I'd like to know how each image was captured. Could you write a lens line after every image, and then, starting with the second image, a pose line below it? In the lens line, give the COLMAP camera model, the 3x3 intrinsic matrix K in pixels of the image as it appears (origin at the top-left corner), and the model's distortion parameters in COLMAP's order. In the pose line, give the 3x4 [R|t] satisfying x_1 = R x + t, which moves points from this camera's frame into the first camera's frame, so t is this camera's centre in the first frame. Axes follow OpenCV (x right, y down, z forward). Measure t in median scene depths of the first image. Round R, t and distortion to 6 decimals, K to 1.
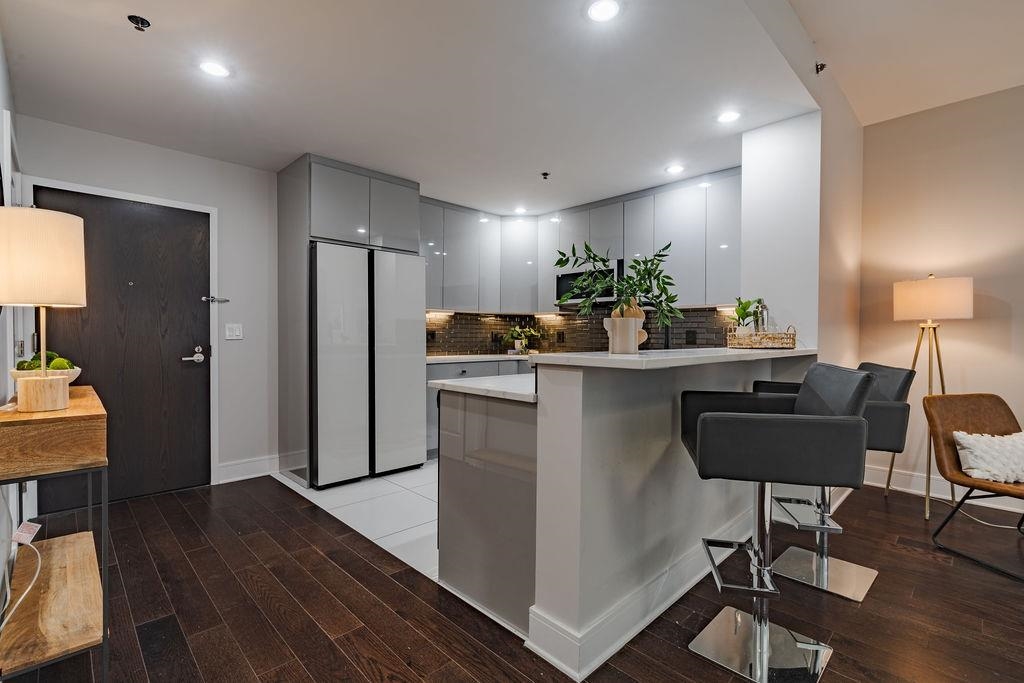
lens RADIAL K [[461.2, 0, 509.1], [0, 461.2, 347.5], [0, 0, 1]] dist [-0.009084, 0.001912]
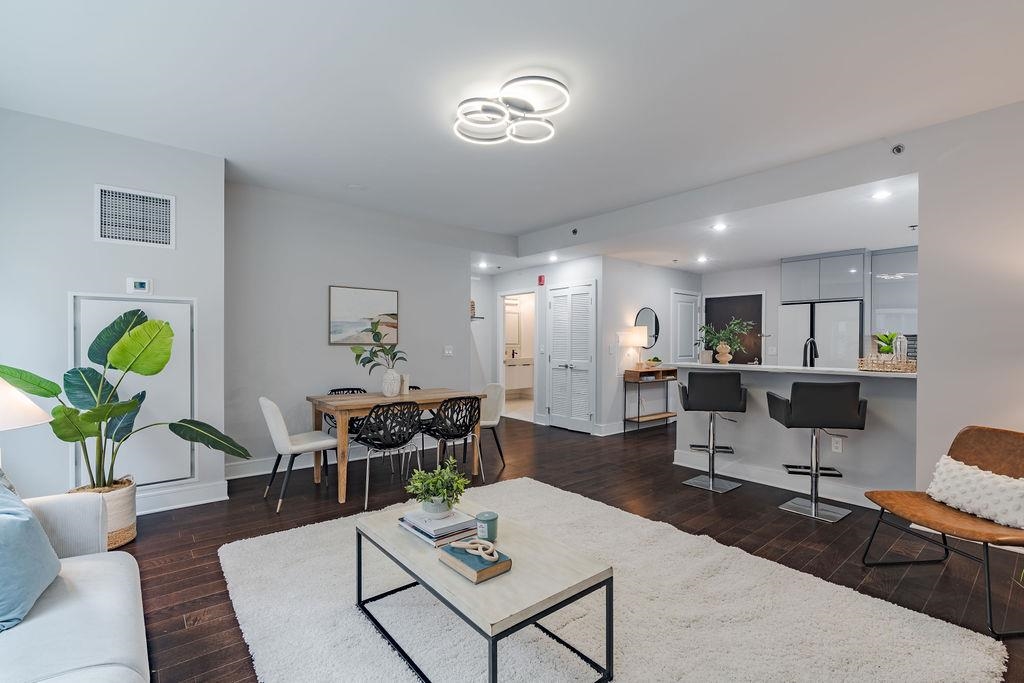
lens RADIAL K [[461.2, 0, 520.2], [0, 461.2, 343.0], [0, 0, 1]] dist [-0.009084, 0.001912]
pose [[-0.062467, -0.003050, -0.998042, 1.450972], [-0.029401, 0.999567, -0.001214, -0.034253], [0.997614, 0.029268, -0.062530, 0.042211]]
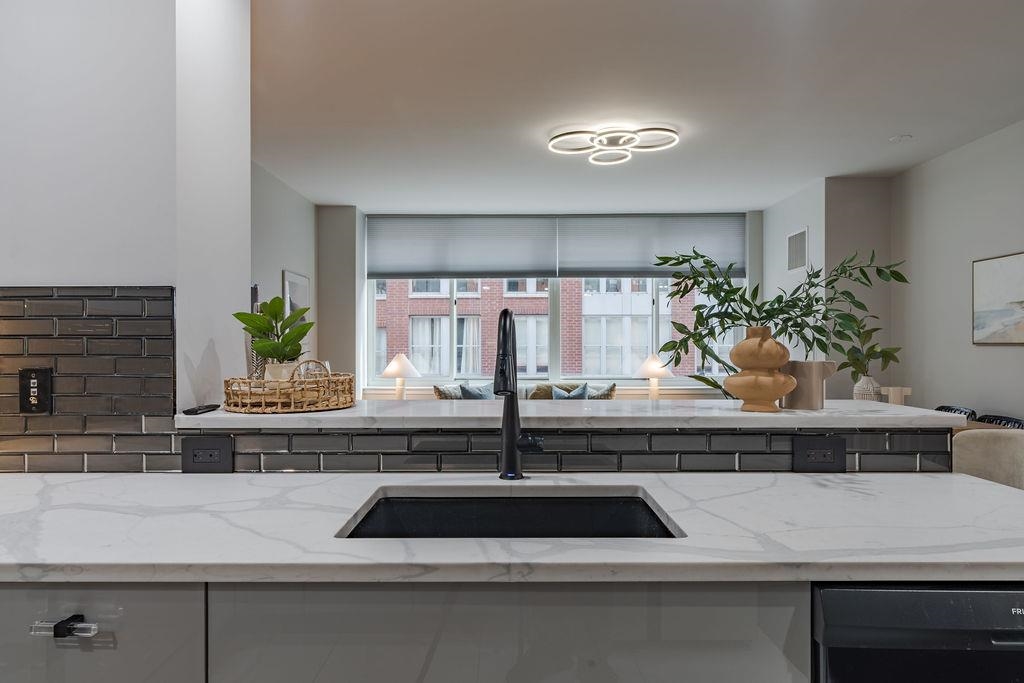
lens RADIAL K [[630.0, 0, 501.6], [0, 630.0, 340.5], [0, 0, 1]] dist [-0.007817, -0.003326]
pose [[-0.702161, 0.001902, 0.712016, -0.063741], [0.015654, 0.999796, 0.012767, -0.055251], [-0.711847, 0.020111, -0.702047, 0.985778]]
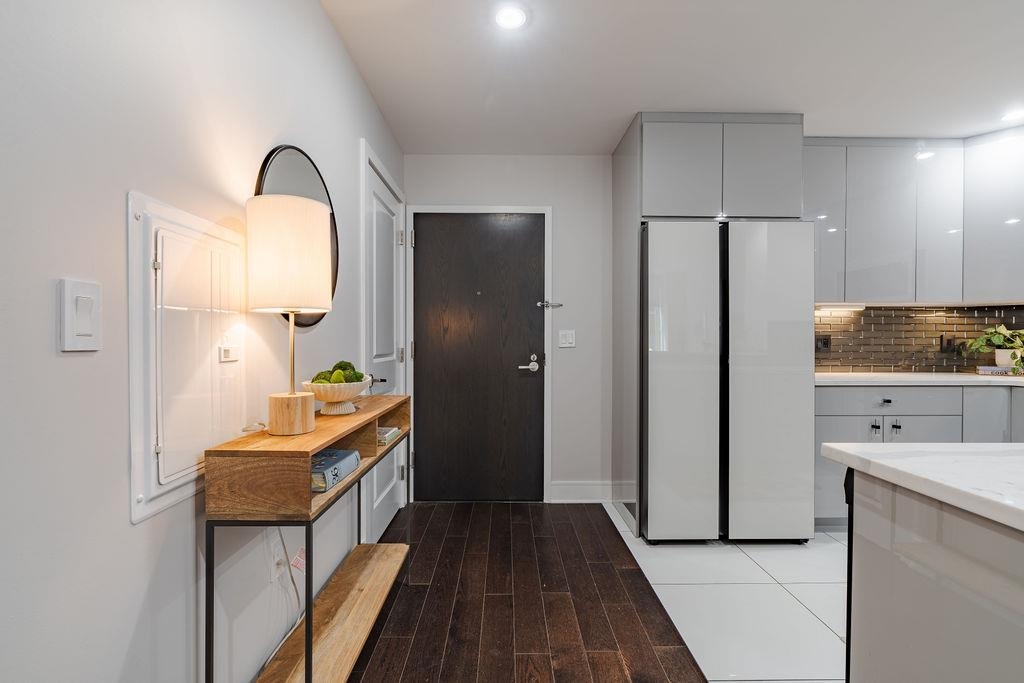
lens RADIAL K [[461.2, 0, 511.7], [0, 461.2, 343.4], [0, 0, 1]] dist [-0.009084, 0.001912]
pose [[0.725286, -0.000627, -0.688448, -0.048827], [-0.014278, 0.999771, -0.015952, -0.009020], [0.688300, 0.021399, 0.725111, 0.264753]]
